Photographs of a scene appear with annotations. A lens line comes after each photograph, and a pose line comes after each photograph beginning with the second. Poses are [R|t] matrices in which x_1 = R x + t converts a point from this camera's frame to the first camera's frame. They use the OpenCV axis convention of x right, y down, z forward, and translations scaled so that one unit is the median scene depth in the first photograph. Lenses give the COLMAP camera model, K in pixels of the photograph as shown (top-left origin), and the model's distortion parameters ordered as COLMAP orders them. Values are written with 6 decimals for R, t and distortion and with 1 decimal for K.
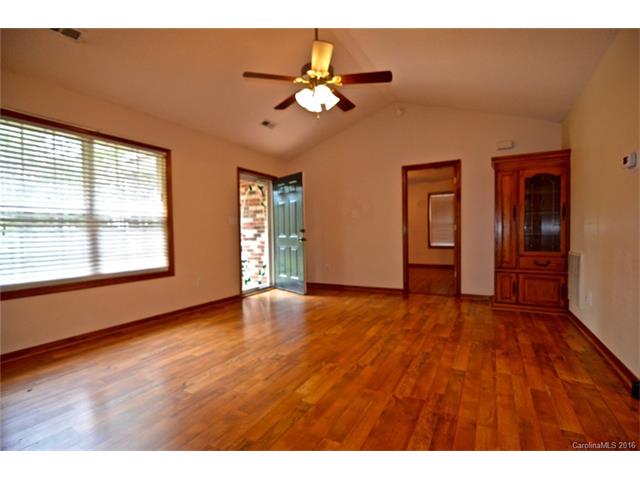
lens RADIAL K [[306.5, 0, 321.1], [0, 306.5, 240.5], [0, 0, 1]] dist [-0.000218, -0.000220]
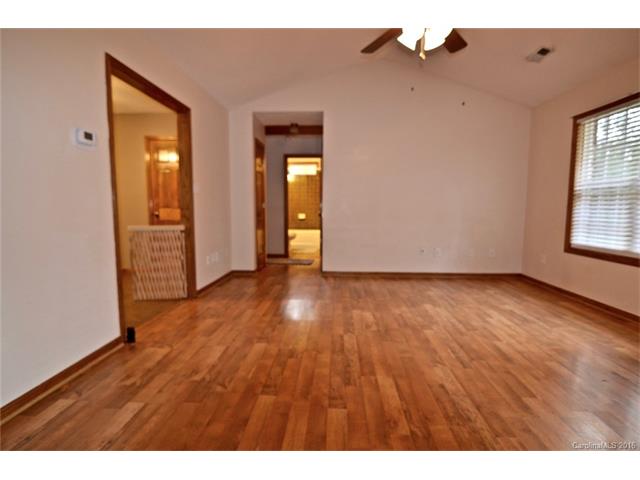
lens RADIAL K [[335.7, 0, 320.4], [0, 335.7, 239.7], [0, 0, 1]] dist [-0.002373, -0.000386]
pose [[-0.897385, 0.053228, -0.438027, 0.610490], [-0.004262, 0.991606, 0.129229, -0.055722], [0.441228, 0.117835, -0.889625, 1.674215]]
